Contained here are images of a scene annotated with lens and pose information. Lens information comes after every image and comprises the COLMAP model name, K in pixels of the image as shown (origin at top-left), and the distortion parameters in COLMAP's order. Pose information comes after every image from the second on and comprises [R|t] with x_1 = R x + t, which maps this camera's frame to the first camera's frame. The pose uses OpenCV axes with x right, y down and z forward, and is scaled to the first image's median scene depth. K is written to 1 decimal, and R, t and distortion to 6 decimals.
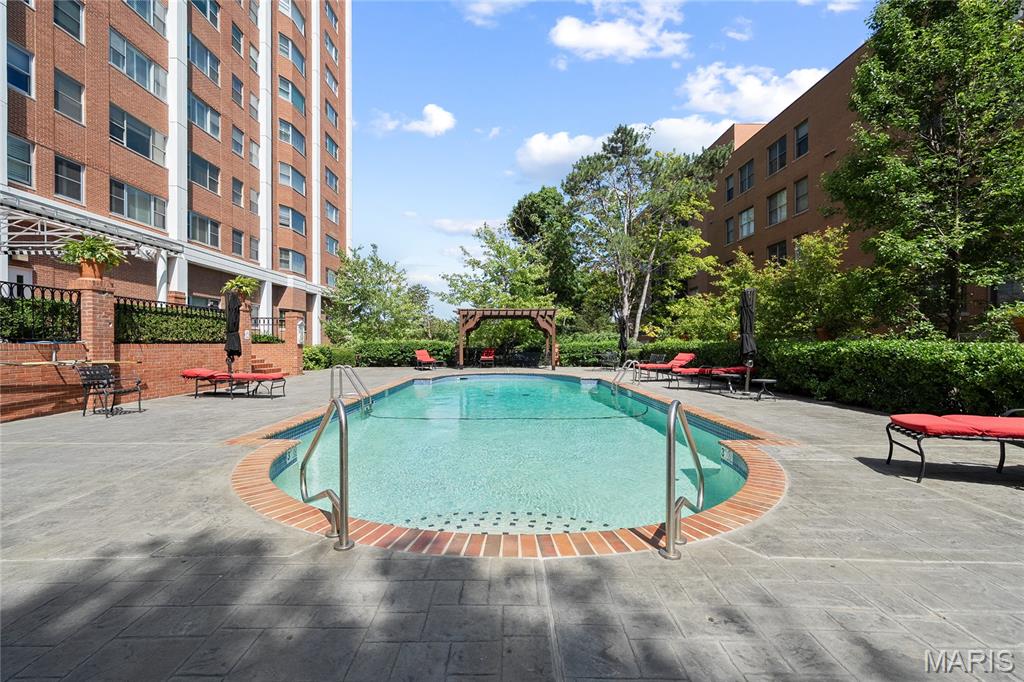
lens RADIAL K [[410.9, 0, 509.2], [0, 410.9, 341.6], [0, 0, 1]] dist [-0.004539, 0.000306]
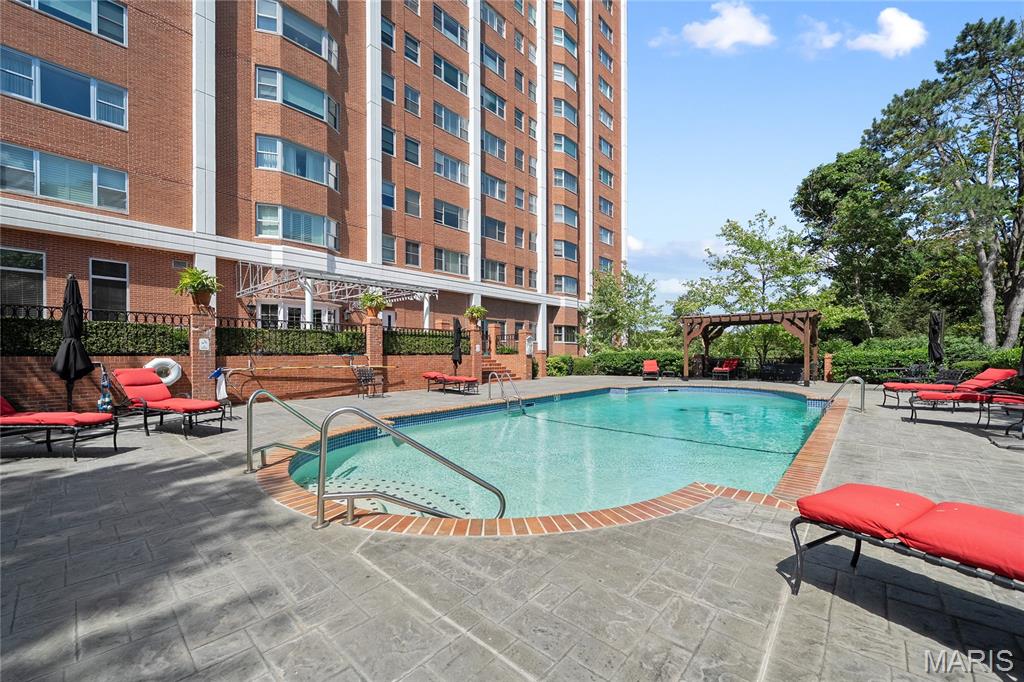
lens RADIAL K [[385.7, 0, 494.2], [0, 385.7, 352.9], [0, 0, 1]] dist [-0.006202, 0.000983]
pose [[0.758001, -0.004852, -0.652236, 0.108337], [0.007586, 0.999970, 0.001378, -0.001137], [0.652209, -0.005992, 0.758015, 0.030514]]
